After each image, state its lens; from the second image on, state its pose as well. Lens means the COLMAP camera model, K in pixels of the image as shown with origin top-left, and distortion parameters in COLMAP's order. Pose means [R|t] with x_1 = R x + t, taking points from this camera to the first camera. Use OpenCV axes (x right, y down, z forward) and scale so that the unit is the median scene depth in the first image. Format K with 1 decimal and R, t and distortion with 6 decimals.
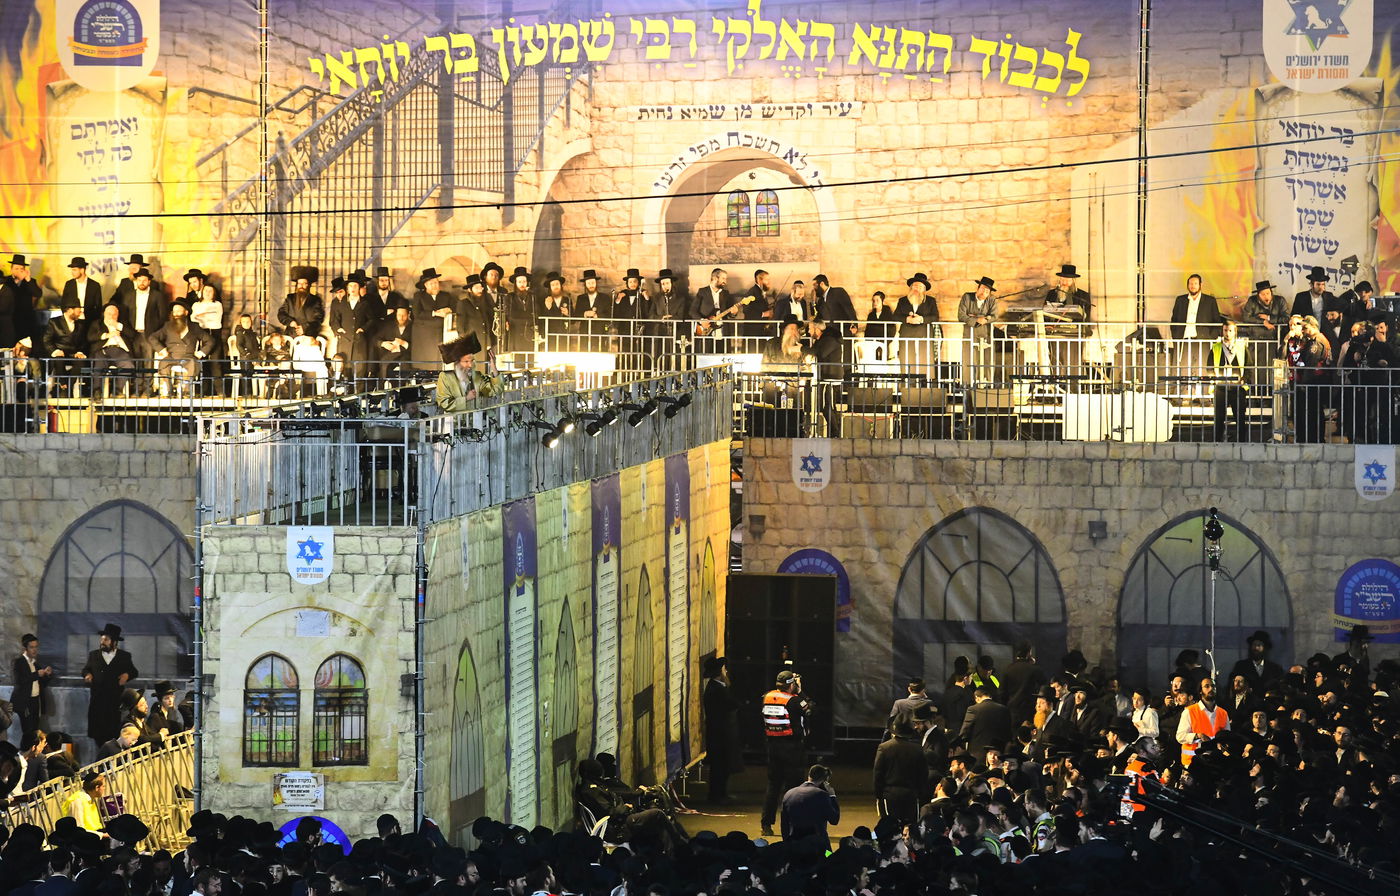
lens RADIAL K [[7352.9, 0, 672.8], [0, 7352.9, 330.5], [0, 0, 1]] dist [1.304264, 7.055901]
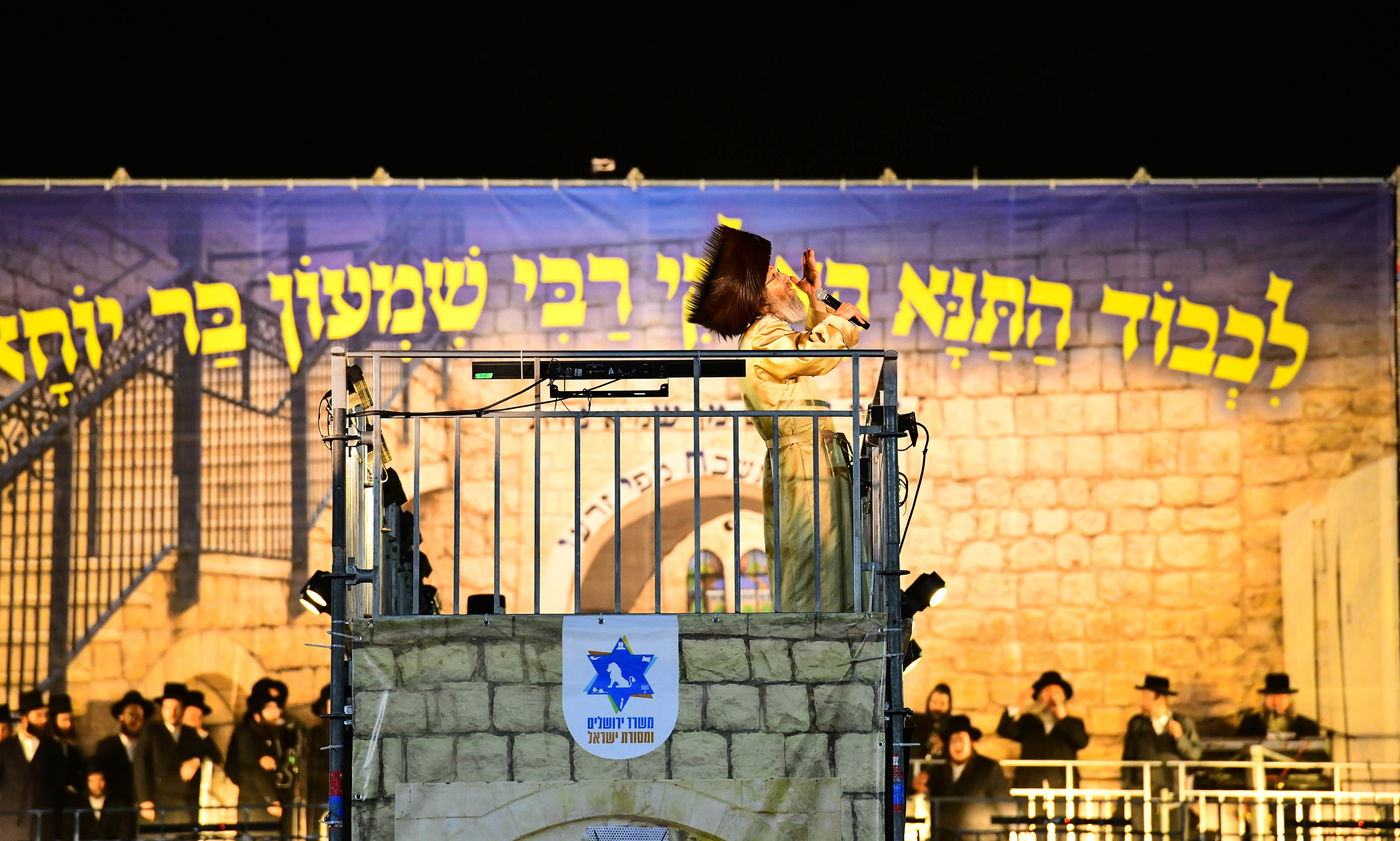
lens RADIAL K [[8007.6, 0, 789.4], [0, 8007.6, 319.3], [0, 0, 1]] dist [1.931022, 4.316984]
pose [[0.991840, 0.005434, 0.127375, -0.064446], [0.011624, 0.991076, -0.132792, 0.046295], [-0.126959, 0.133189, 0.982925, 0.379251]]
